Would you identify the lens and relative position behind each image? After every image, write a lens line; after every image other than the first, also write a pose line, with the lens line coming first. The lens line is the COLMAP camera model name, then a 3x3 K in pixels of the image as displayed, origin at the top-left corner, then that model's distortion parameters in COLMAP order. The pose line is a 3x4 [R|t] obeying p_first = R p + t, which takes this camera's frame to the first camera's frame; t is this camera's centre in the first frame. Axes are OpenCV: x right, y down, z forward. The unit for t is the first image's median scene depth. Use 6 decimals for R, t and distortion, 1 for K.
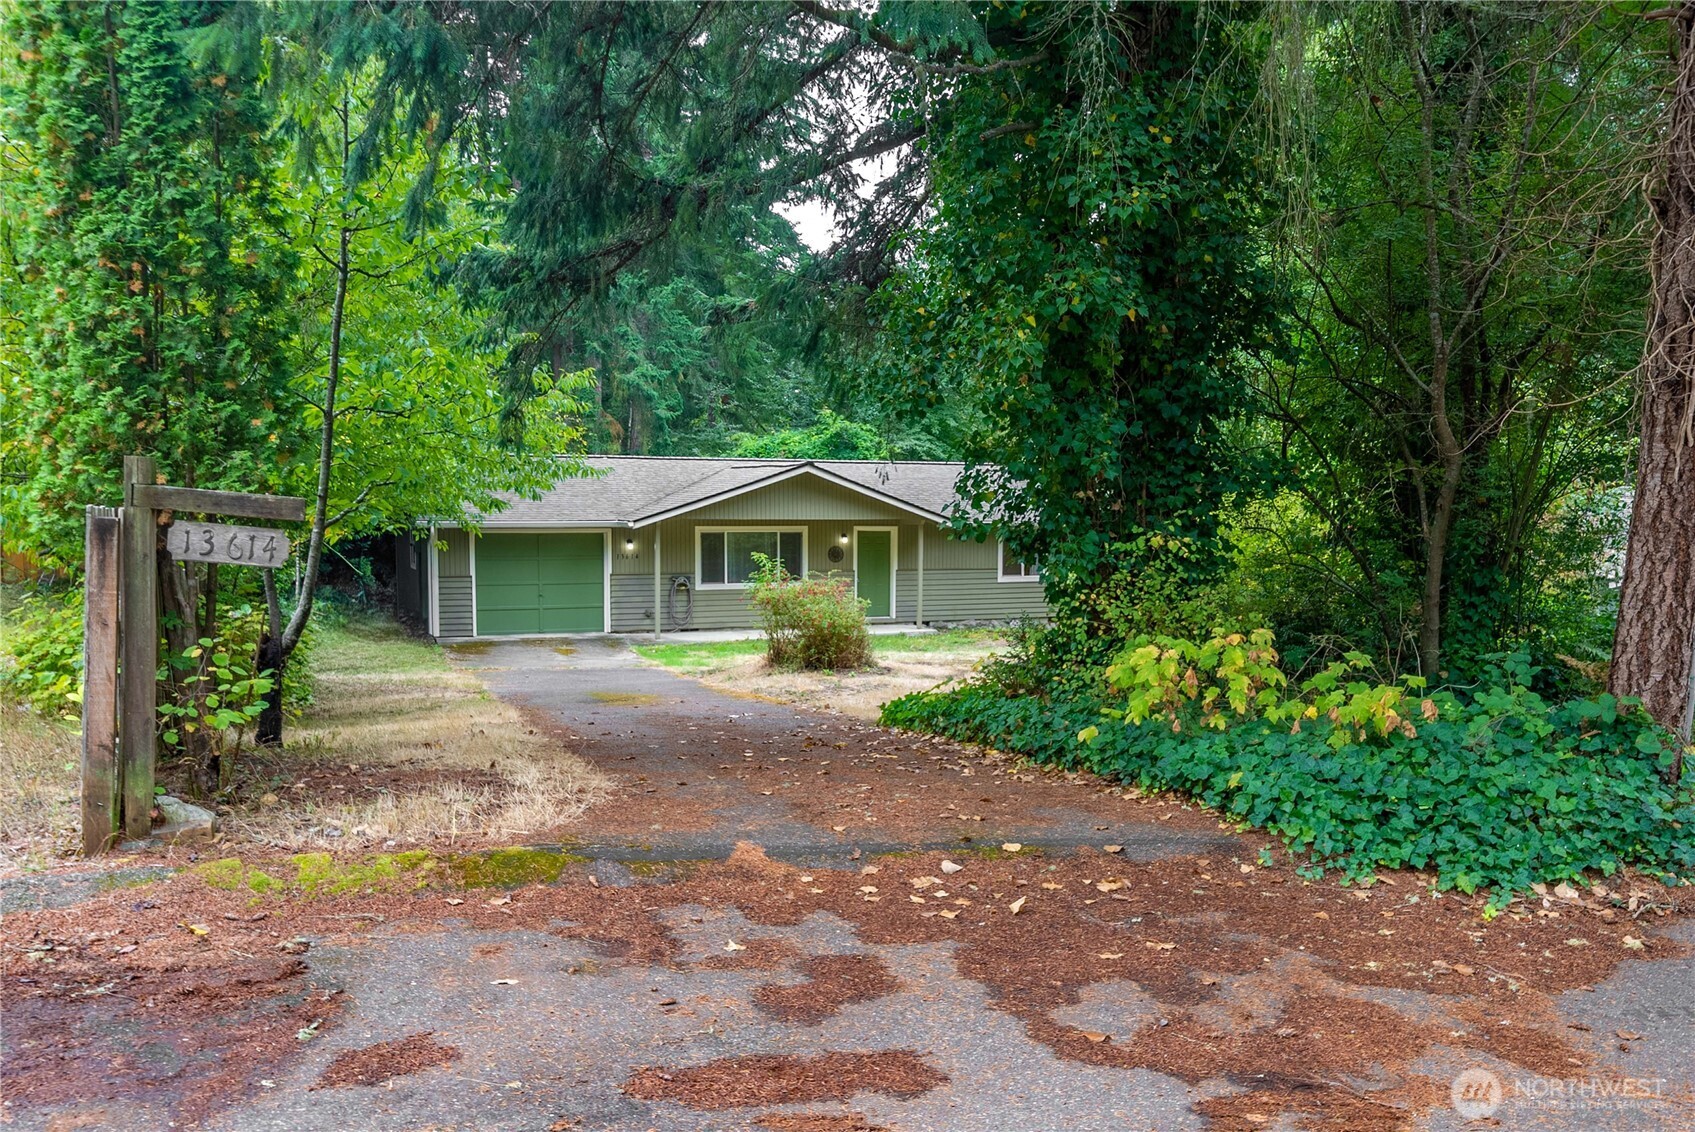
lens RADIAL K [[1173.4, 0, 846.9], [0, 1173.4, 557.3], [0, 0, 1]] dist [0.001626, 0.001500]
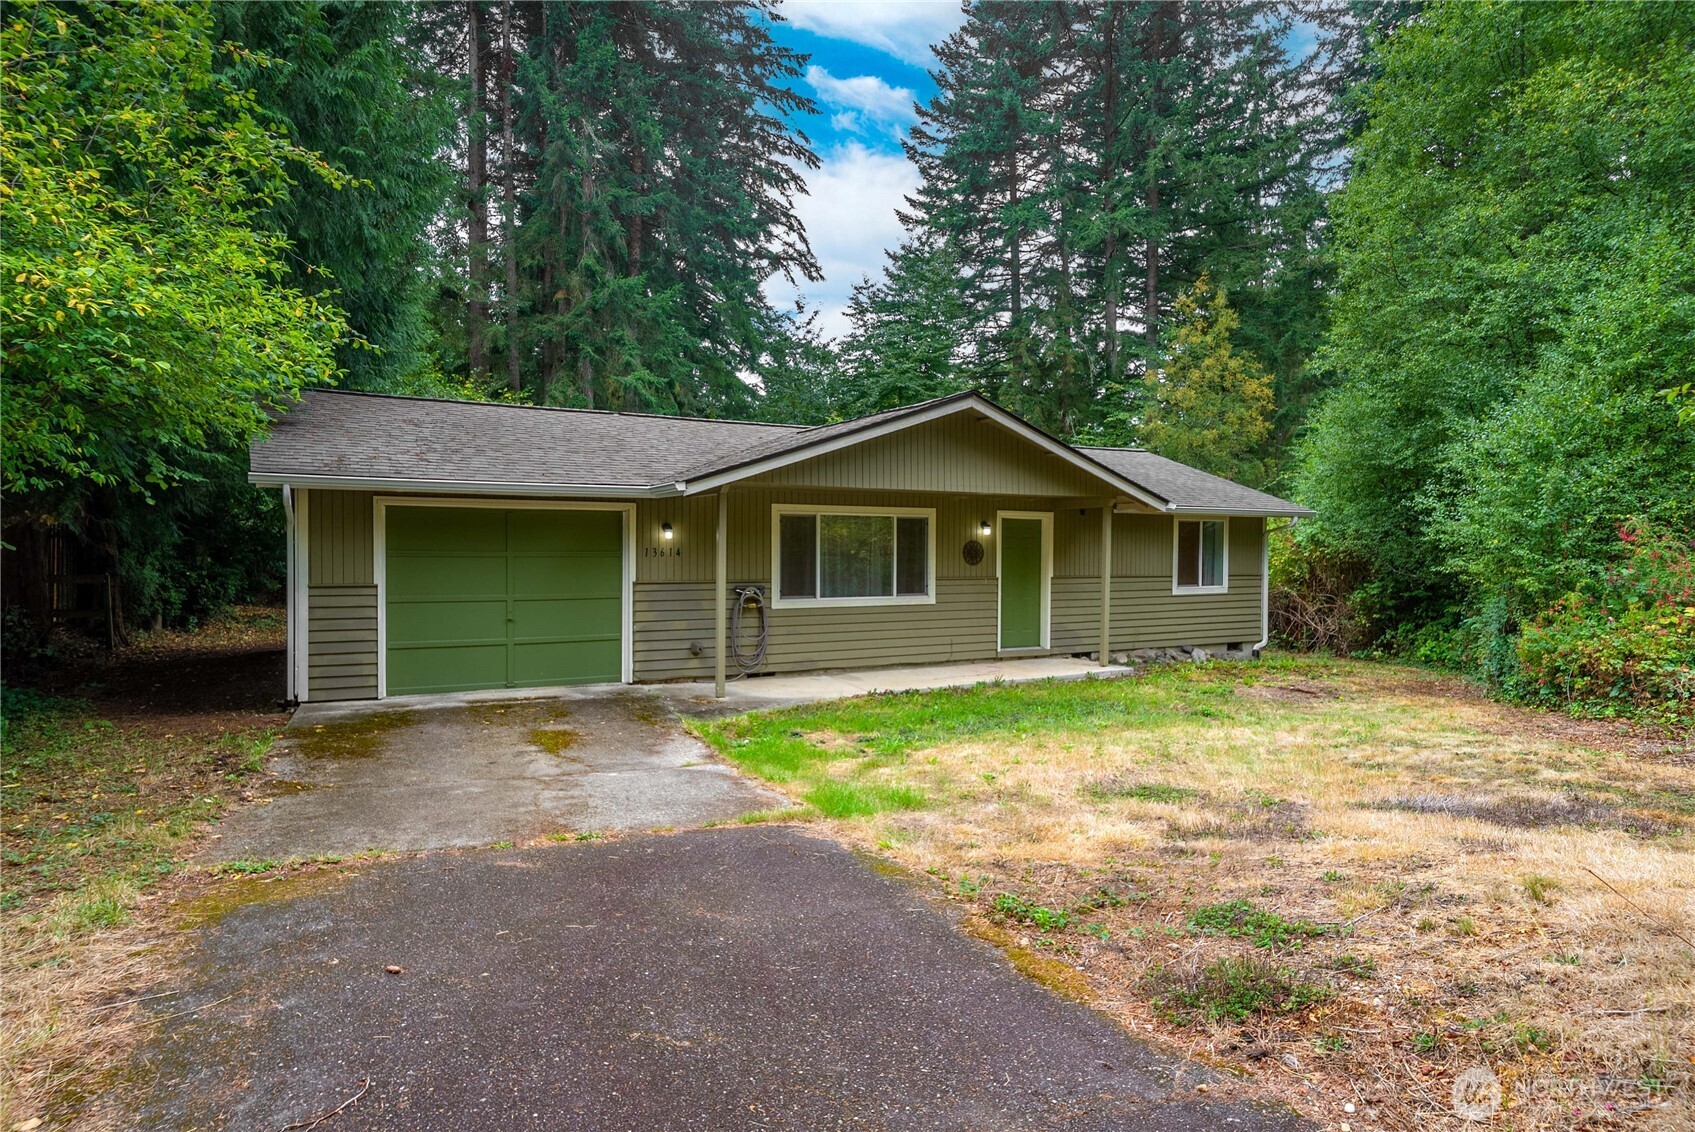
lens RADIAL K [[925.9, 0, 848.8], [0, 925.9, 577.7], [0, 0, 1]] dist [-0.000711, -0.000546]
pose [[0.997786, 0.000344, 0.066510, -0.120652], [-0.000718, 0.999984, 0.005608, 0.008754], [-0.066507, -0.005644, 0.997770, 0.514785]]
